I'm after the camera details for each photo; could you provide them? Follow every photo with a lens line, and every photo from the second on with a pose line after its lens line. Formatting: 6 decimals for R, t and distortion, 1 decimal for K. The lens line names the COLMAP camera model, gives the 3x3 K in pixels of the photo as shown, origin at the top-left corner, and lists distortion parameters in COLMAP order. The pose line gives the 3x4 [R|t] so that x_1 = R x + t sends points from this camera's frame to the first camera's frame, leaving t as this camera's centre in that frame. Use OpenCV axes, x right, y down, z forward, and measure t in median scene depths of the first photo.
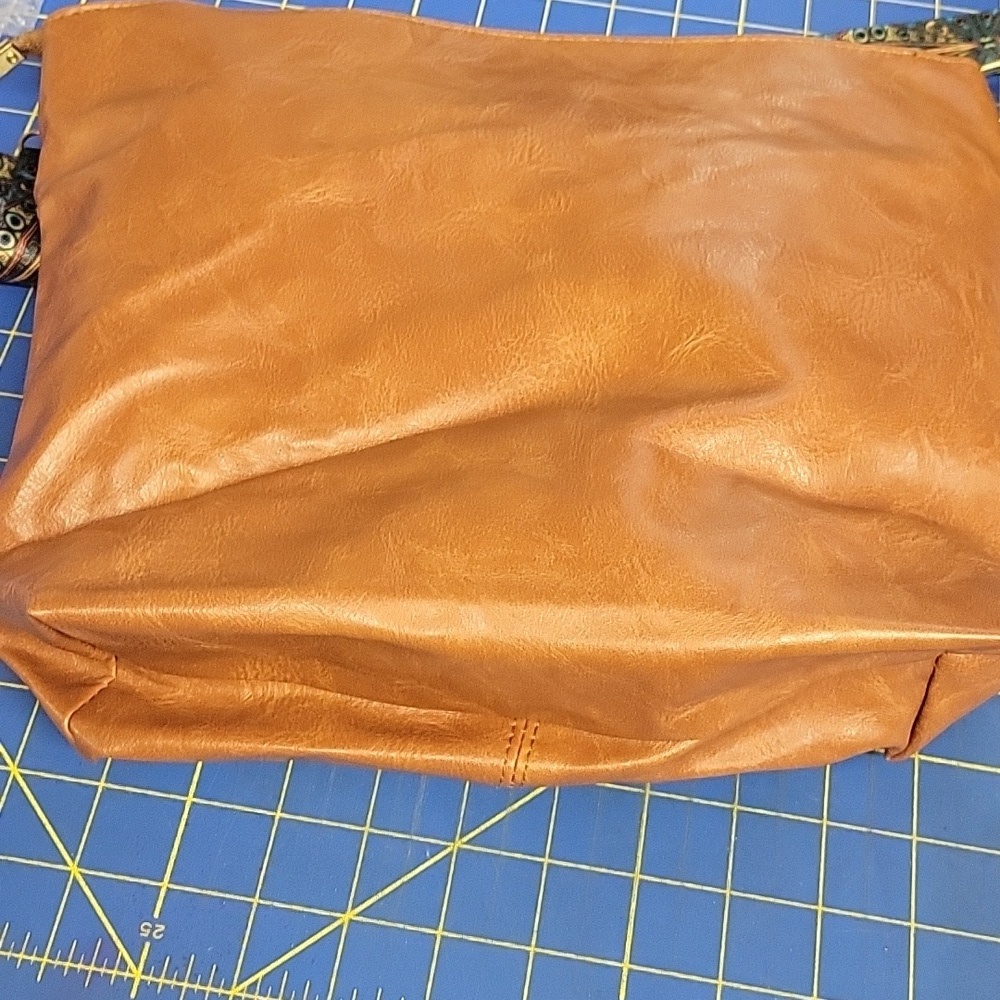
lens RADIAL K [[1877.9, 0, 496.8], [0, 1877.9, 499.5], [0, 0, 1]] dist [0.050723, 0.000000]
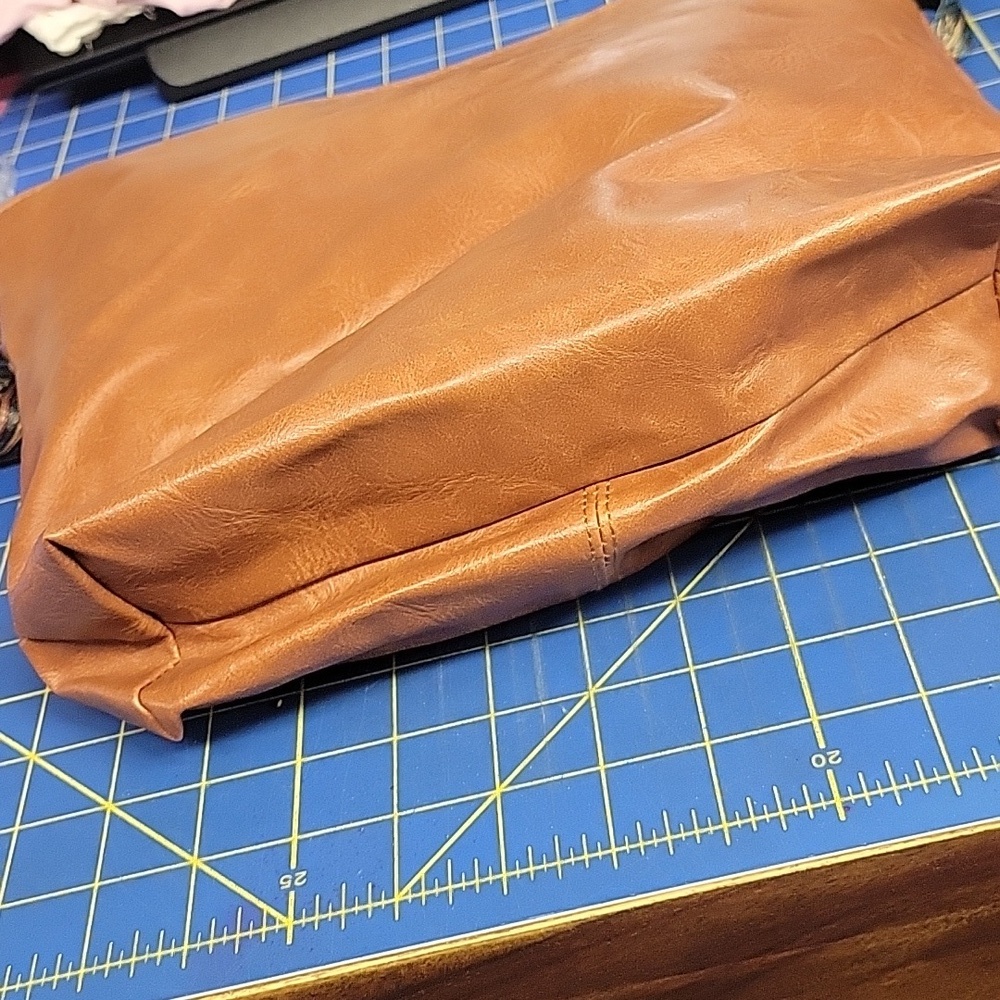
lens RADIAL K [[1877.9, 0, 502.8], [0, 1877.9, 499.1], [0, 0, 1]] dist [0.050723, 0.000000]
pose [[0.930337, -0.366668, -0.005291, -0.023088], [0.340872, 0.870024, -0.356180, 0.418932], [0.135203, 0.329563, 0.934403, 0.140039]]
